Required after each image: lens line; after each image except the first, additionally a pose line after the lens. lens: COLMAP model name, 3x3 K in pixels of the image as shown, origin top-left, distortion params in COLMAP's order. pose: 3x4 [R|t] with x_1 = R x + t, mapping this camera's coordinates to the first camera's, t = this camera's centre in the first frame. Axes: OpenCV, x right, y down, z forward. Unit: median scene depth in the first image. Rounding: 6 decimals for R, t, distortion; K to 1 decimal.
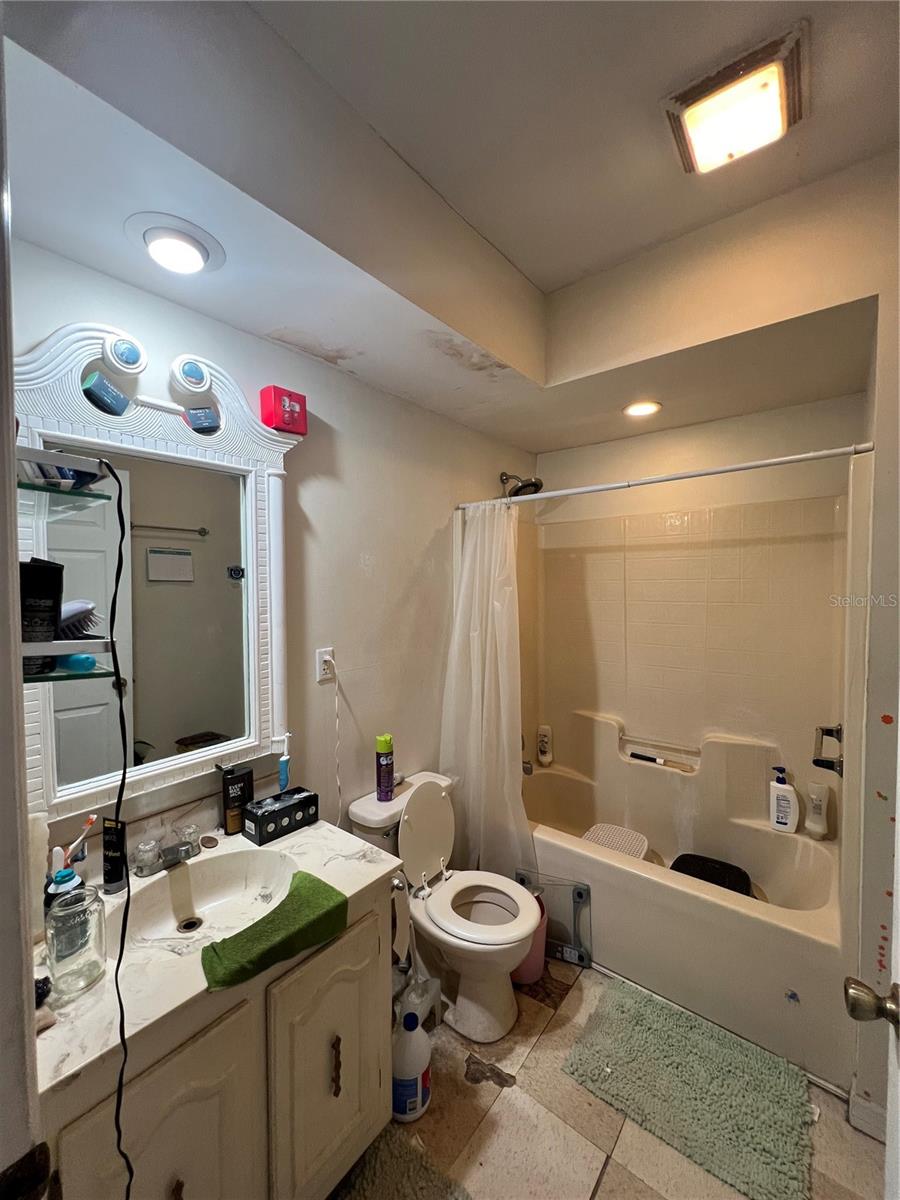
lens RADIAL K [[482.7, 0, 447.3], [0, 482.7, 598.6], [0, 0, 1]] dist [0.000422, 0.000564]
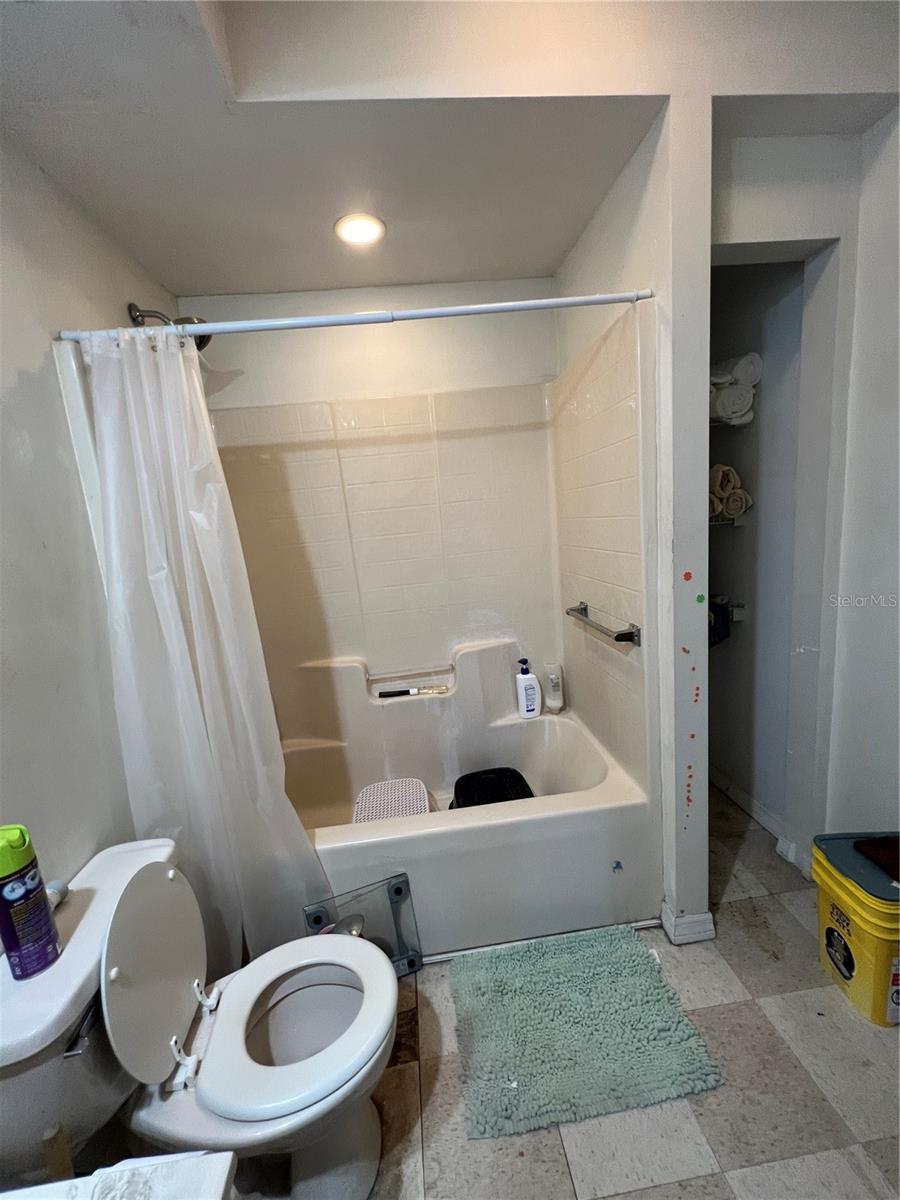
lens RADIAL K [[482.7, 0, 455.2], [0, 482.7, 597.3], [0, 0, 1]] dist [0.000422, 0.000564]
pose [[0.708451, -0.181775, 0.681949, -0.084710], [0.110788, 0.982926, 0.146908, 0.054102], [-0.697010, -0.028525, 0.716494, 0.367924]]
